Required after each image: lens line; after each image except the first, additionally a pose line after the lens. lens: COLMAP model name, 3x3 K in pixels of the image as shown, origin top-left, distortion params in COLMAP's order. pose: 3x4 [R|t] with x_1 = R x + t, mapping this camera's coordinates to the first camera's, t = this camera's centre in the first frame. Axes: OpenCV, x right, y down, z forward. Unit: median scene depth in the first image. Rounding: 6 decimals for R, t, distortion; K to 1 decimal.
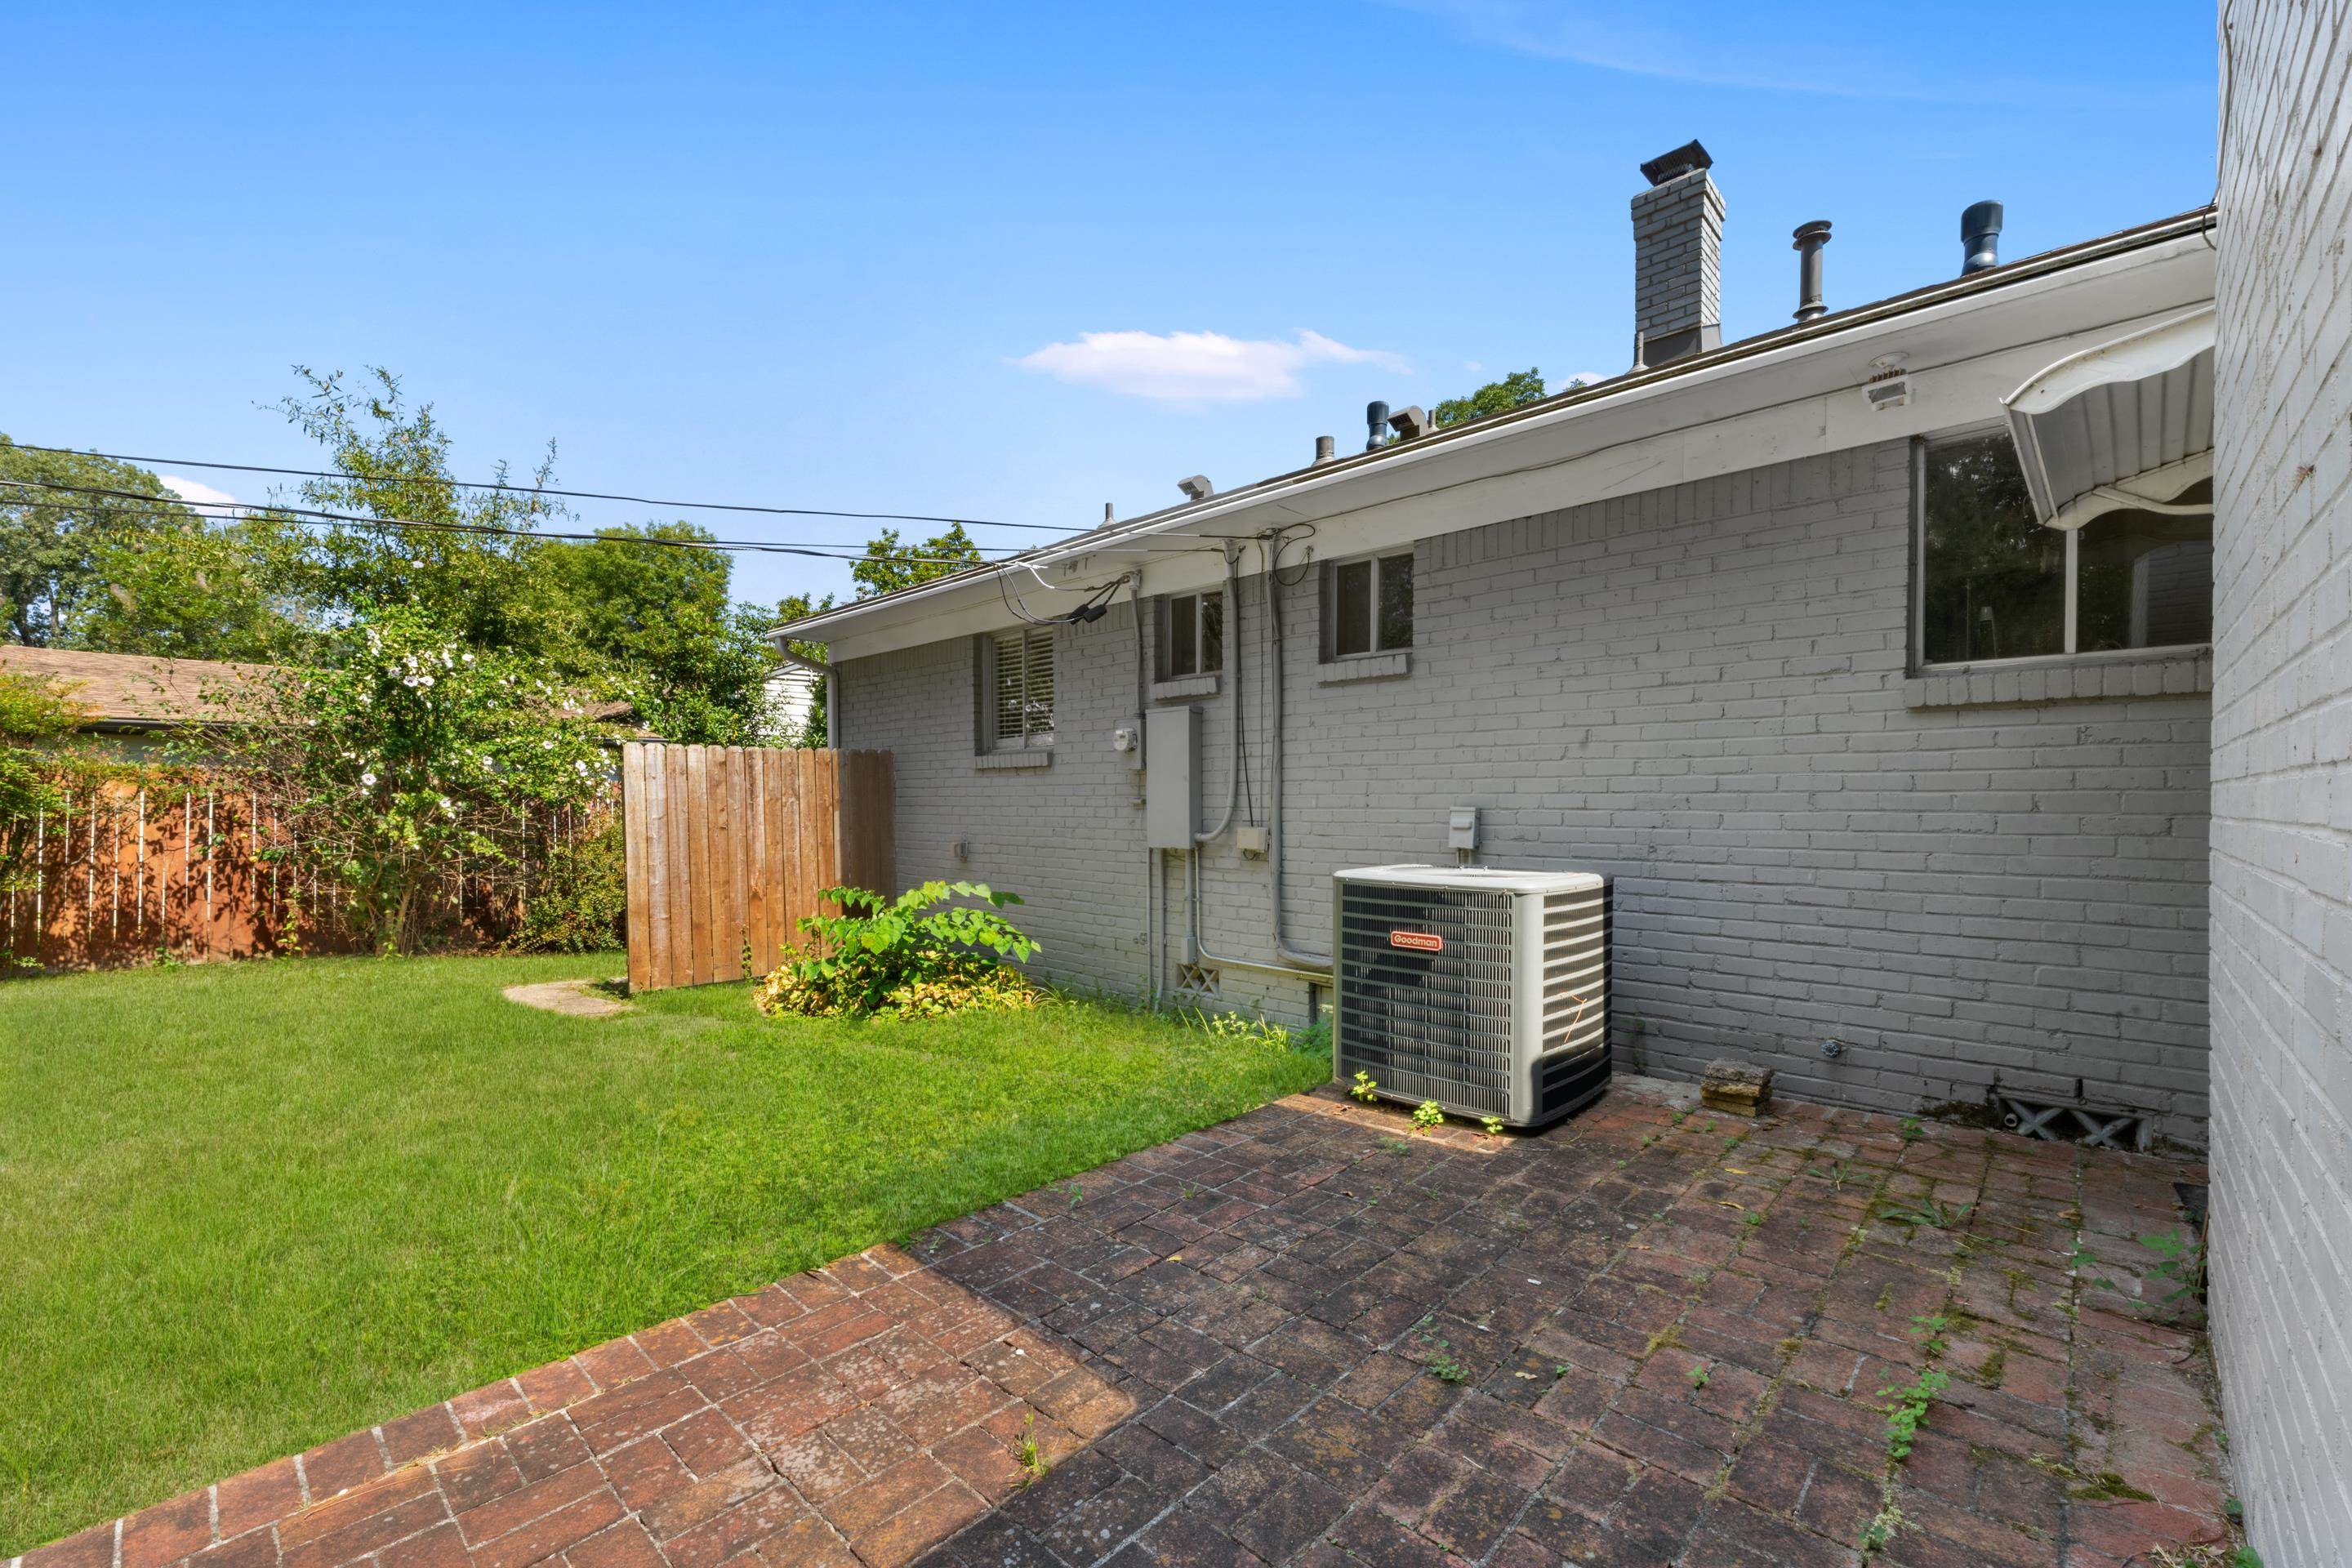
lens RADIAL K [[983.8, 0, 1179.3], [0, 983.8, 799.7], [0, 0, 1]] dist [0.000070, 0.000039]
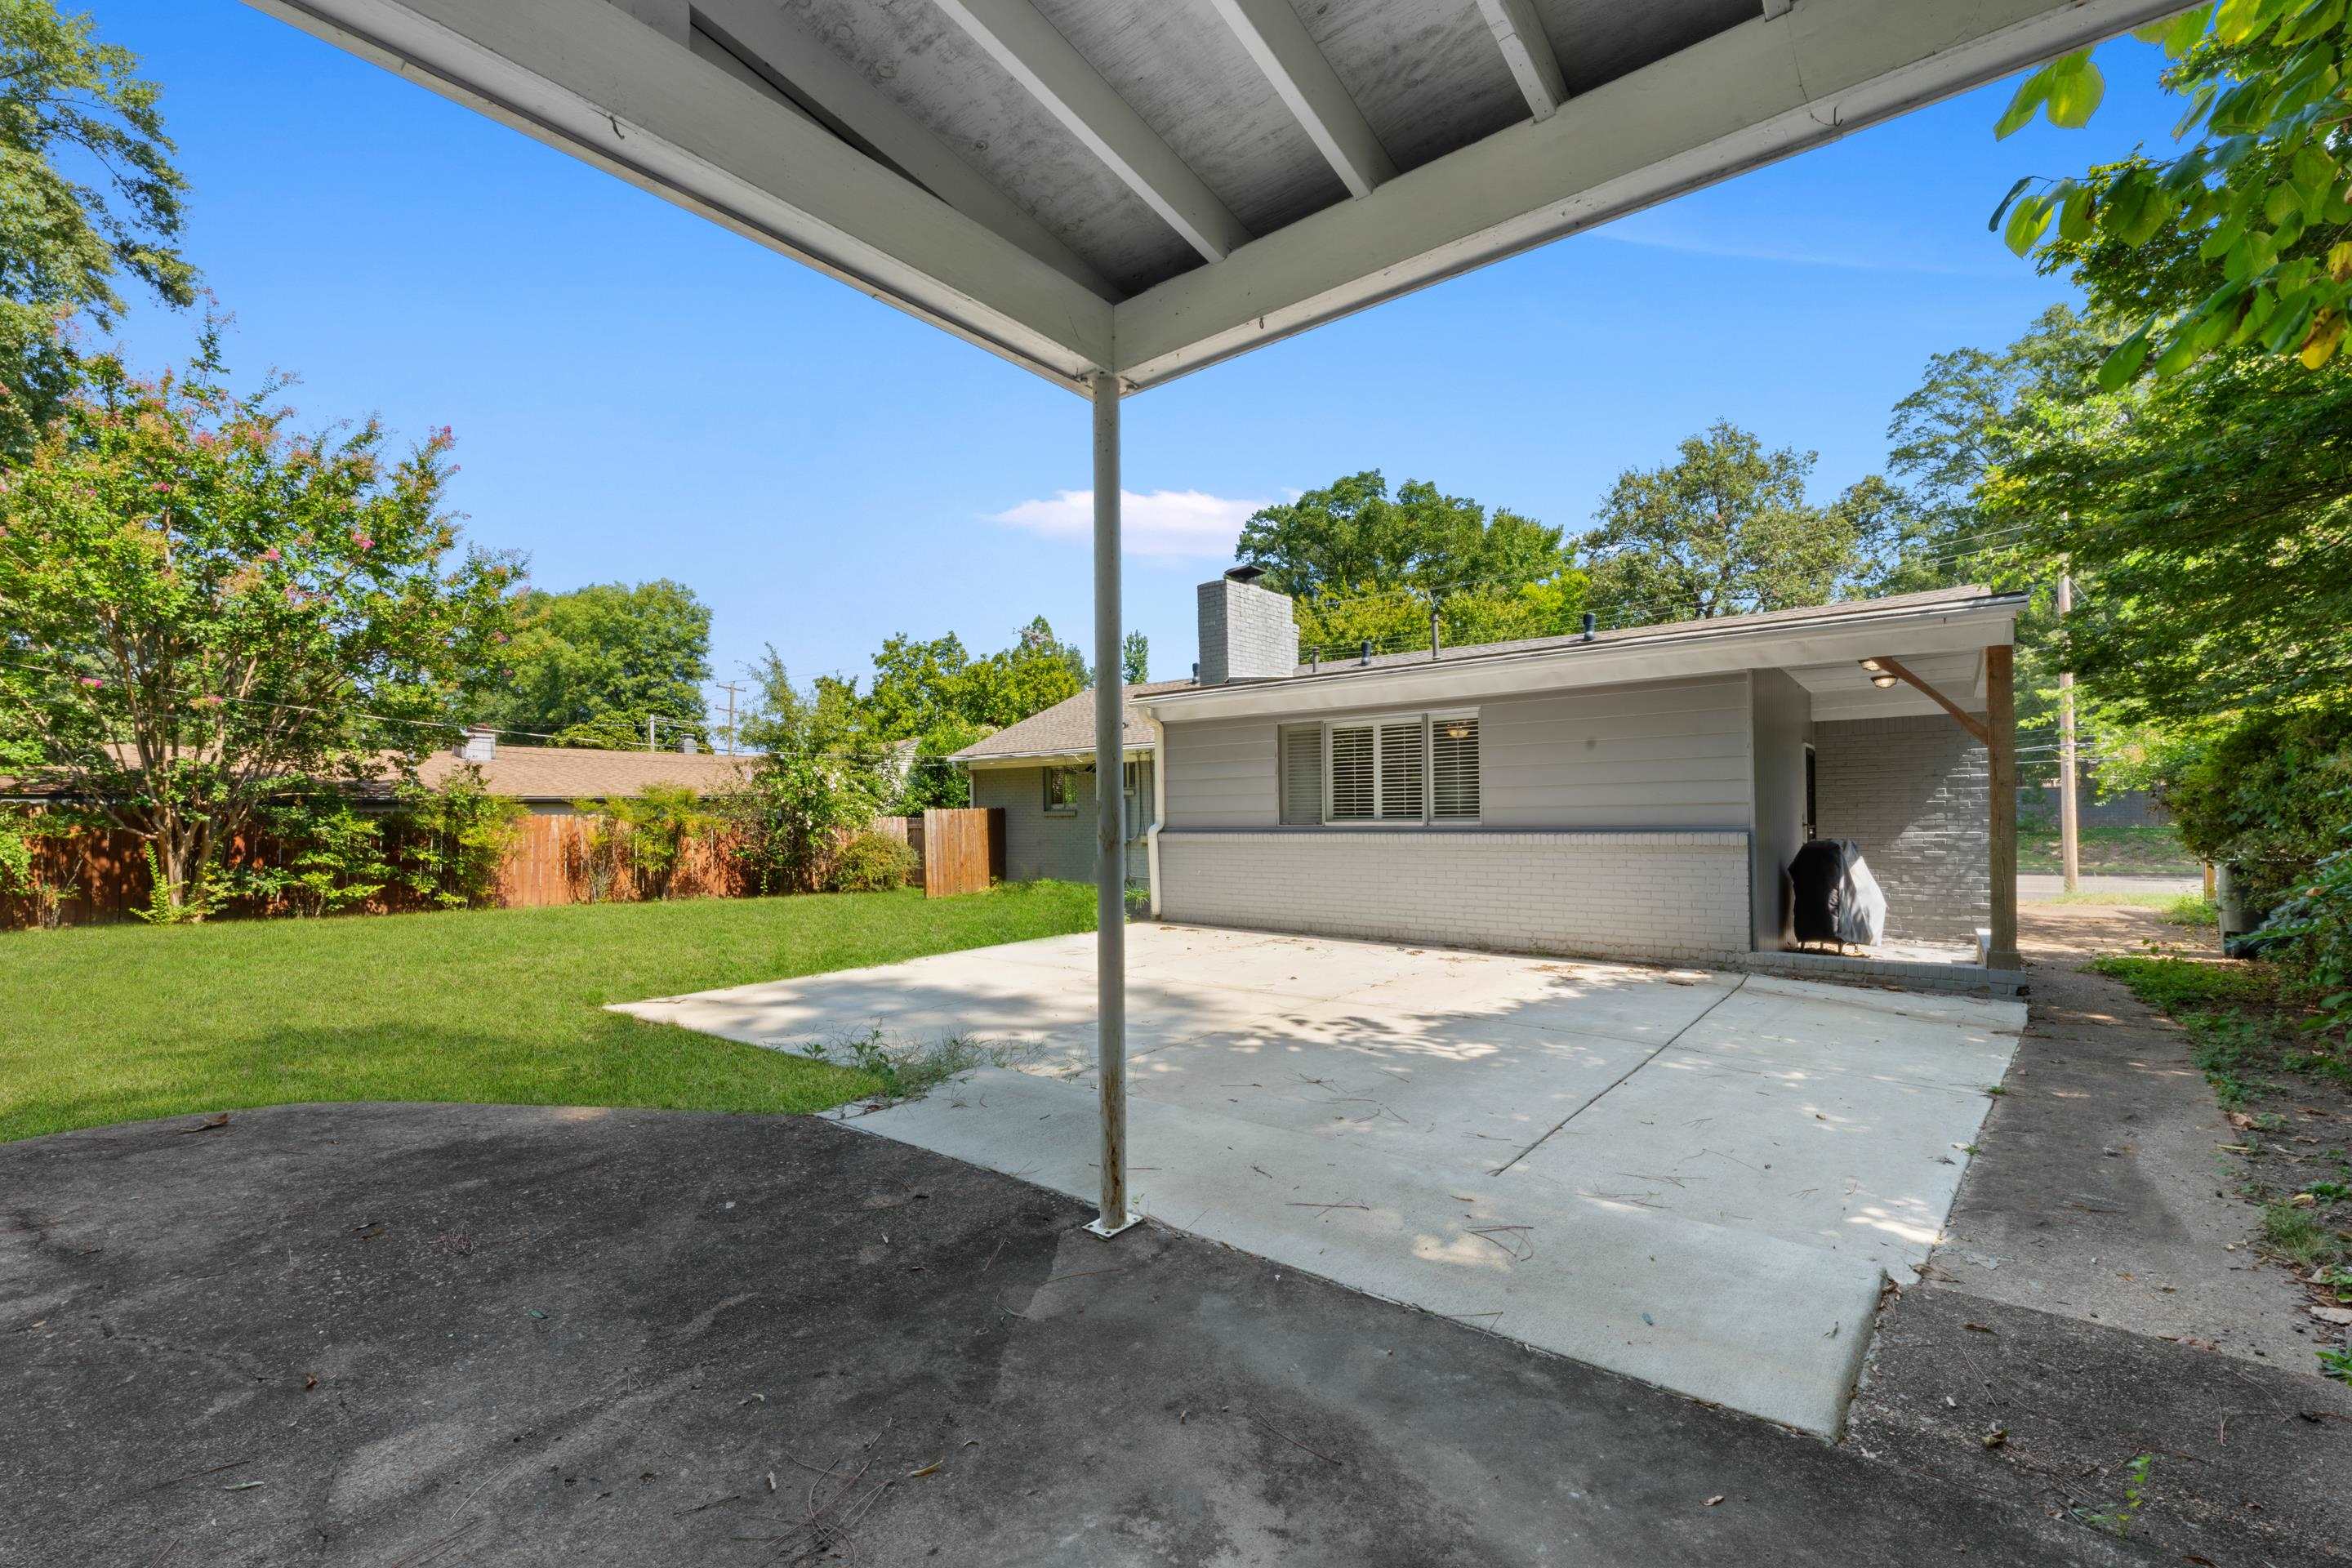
lens RADIAL K [[983.8, 0, 1179.3], [0, 983.8, 799.7], [0, 0, 1]] dist [0.000070, 0.000039]
pose [[0.995853, -0.011494, 0.090253, -0.021991], [0.012345, 0.999884, -0.008878, -0.013165], [-0.090140, 0.009955, 0.995879, -0.473028]]
